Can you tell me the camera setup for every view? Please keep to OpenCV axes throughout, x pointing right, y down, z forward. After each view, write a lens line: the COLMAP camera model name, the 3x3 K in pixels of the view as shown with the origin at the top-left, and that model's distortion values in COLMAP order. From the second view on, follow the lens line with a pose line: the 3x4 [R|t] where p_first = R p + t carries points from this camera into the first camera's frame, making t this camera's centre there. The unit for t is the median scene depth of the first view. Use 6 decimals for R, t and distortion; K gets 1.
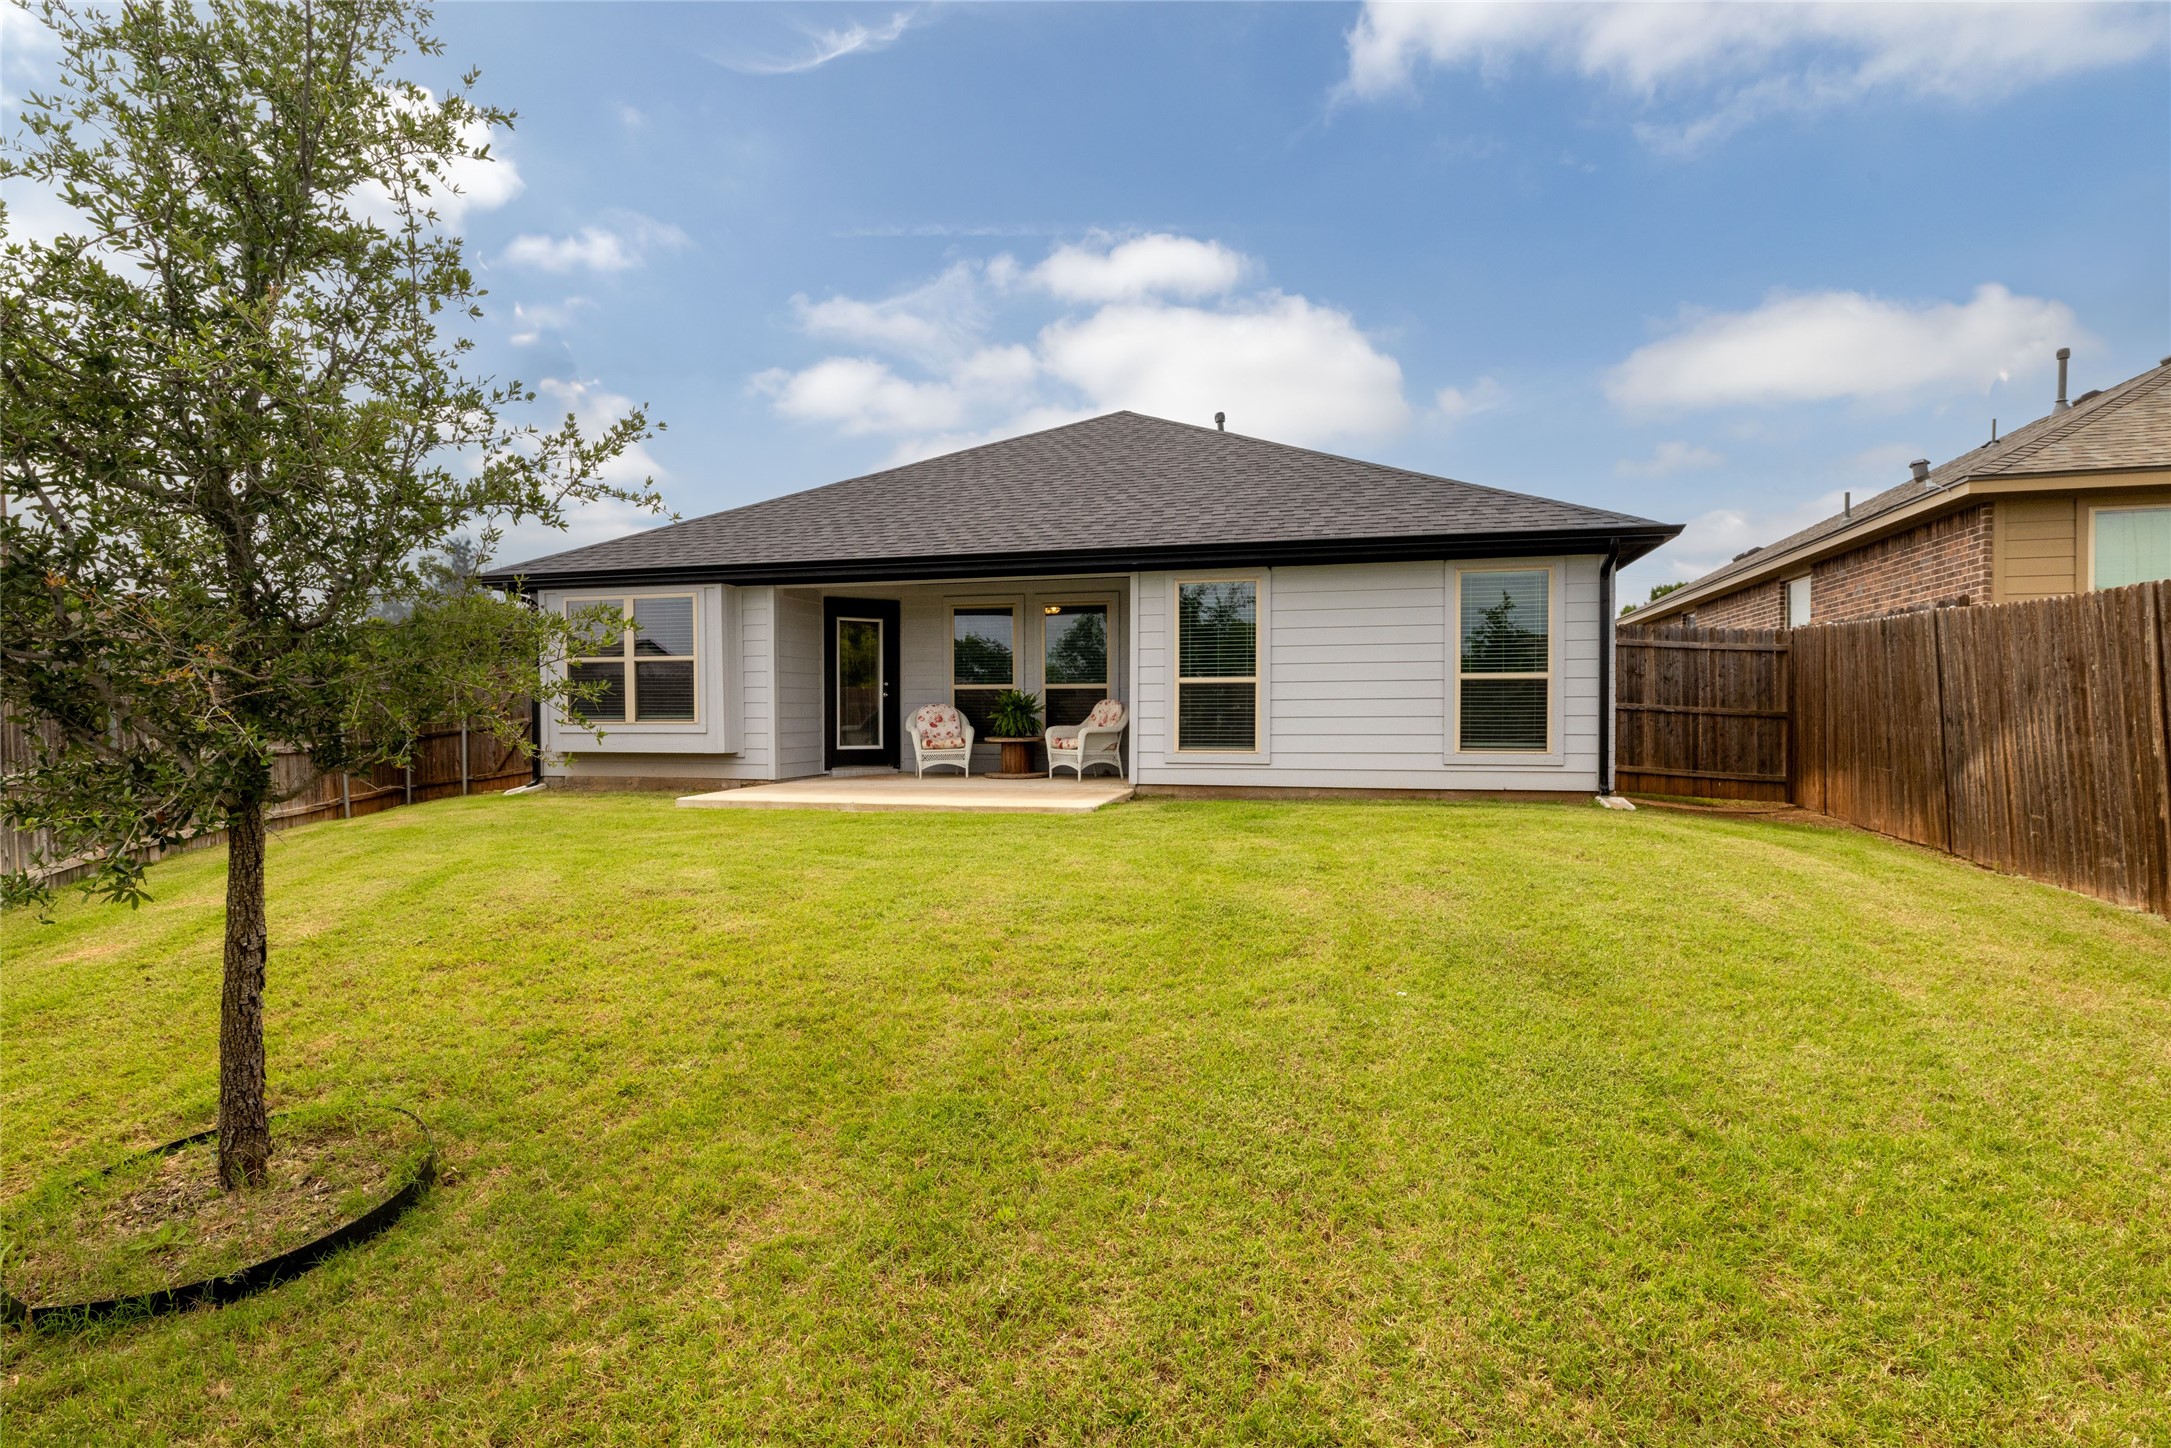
lens RADIAL K [[1077.0, 0, 1085.5], [0, 1077.0, 724.0], [0, 0, 1]] dist [0.000775, 0.000140]
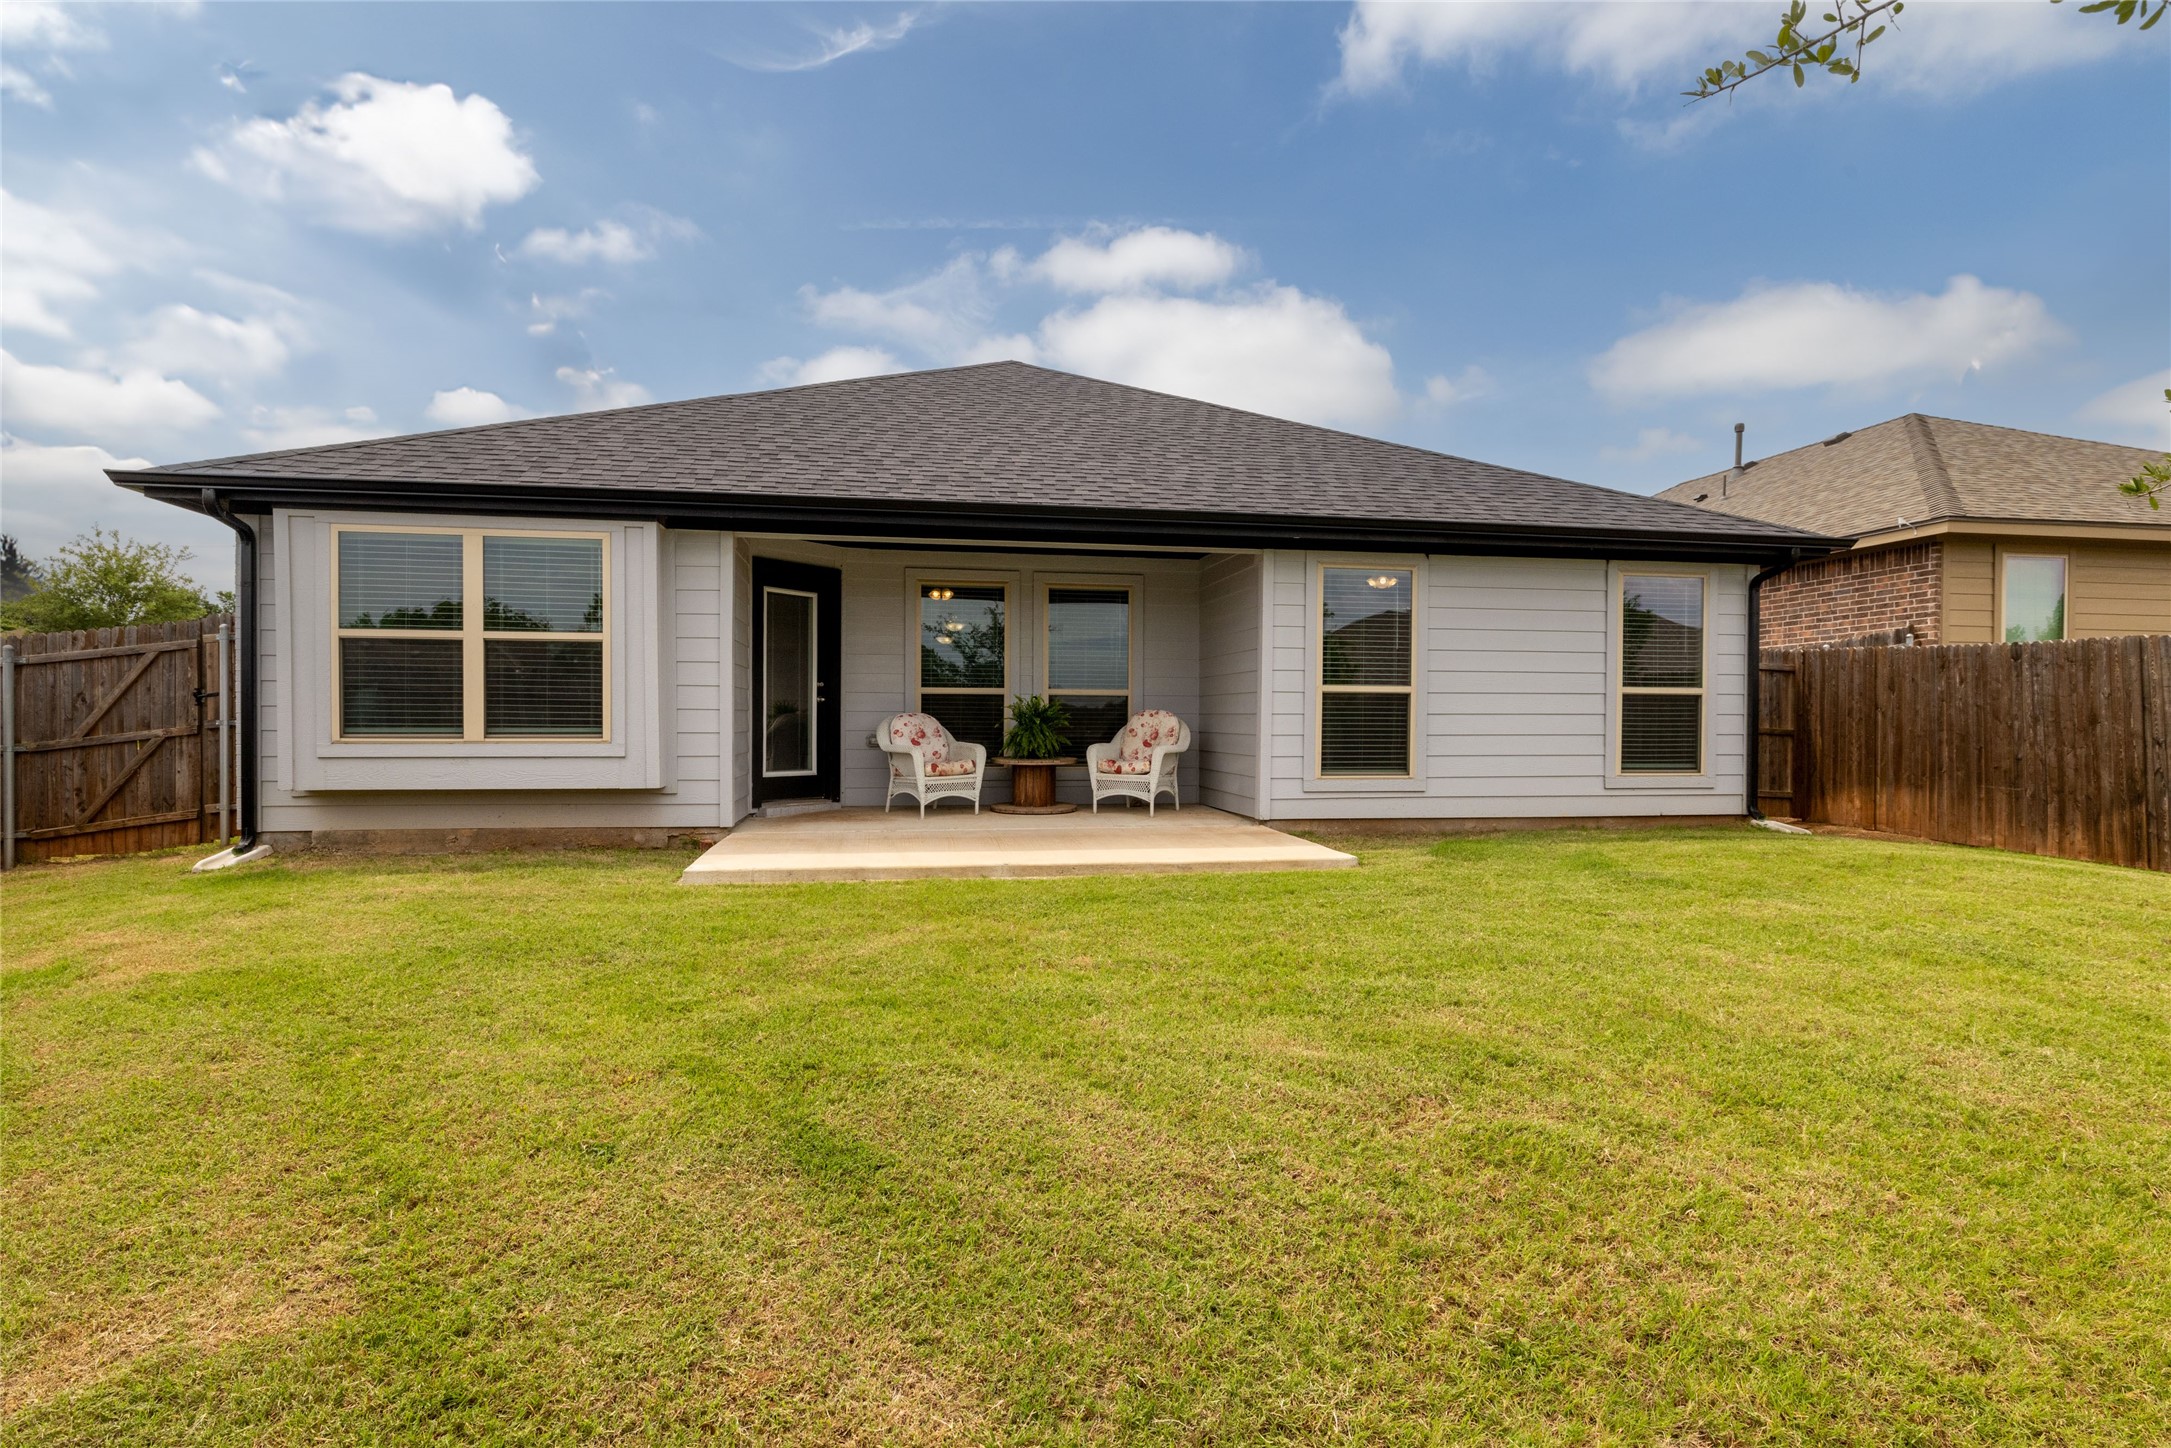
lens RADIAL K [[1077.0, 0, 1085.5], [0, 1077.0, 724.0], [0, 0, 1]] dist [0.000775, 0.000140]
pose [[0.909350, 0.004976, 0.416002, -0.371847], [-0.003389, 0.999984, -0.004551, -0.009129], [-0.416018, 0.002729, 0.909352, 0.317175]]
